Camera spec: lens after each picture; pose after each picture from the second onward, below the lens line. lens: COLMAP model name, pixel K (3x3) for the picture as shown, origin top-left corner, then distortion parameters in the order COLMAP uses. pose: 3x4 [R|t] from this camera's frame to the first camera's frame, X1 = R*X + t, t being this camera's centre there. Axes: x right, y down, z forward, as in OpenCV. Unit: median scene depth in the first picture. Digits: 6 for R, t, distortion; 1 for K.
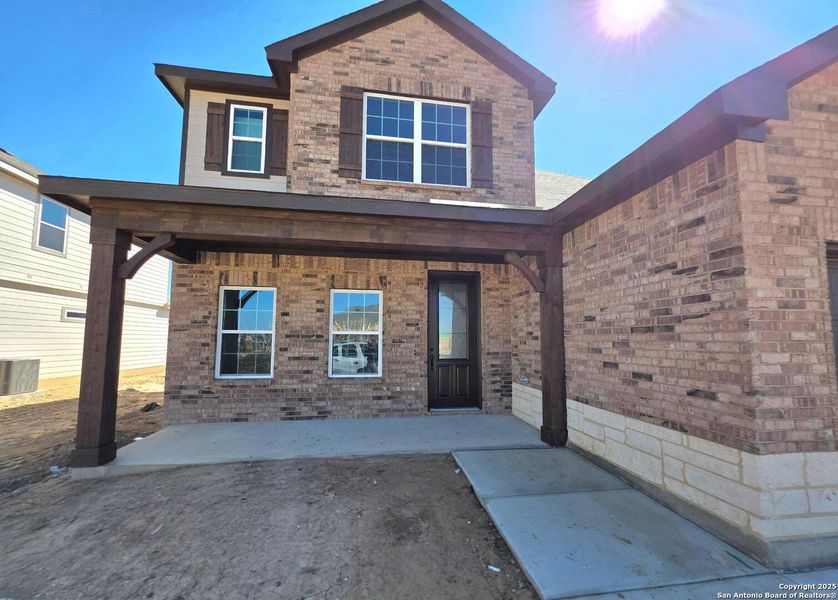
lens RADIAL K [[383.8, 0, 417.5], [0, 383.8, 310.8], [0, 0, 1]] dist [-0.004139, -0.000165]
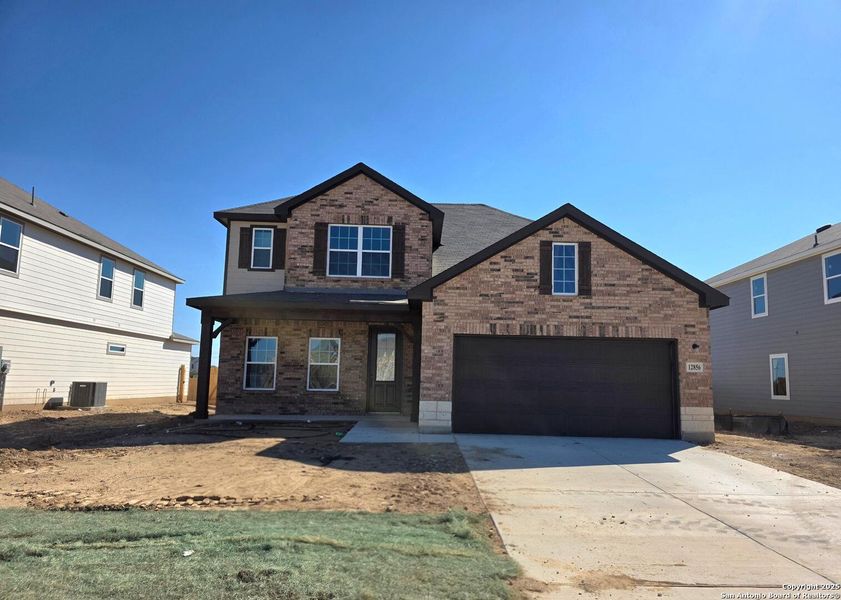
lens RADIAL K [[602.8, 0, 420.5], [0, 602.8, 300.0], [0, 0, 1]] dist [0.003276, -0.001636]
pose [[0.993997, -0.003133, -0.109358, 0.556825], [-0.003069, 0.998398, -0.056493, -0.074658], [0.109360, 0.056489, 0.992396, -1.599014]]
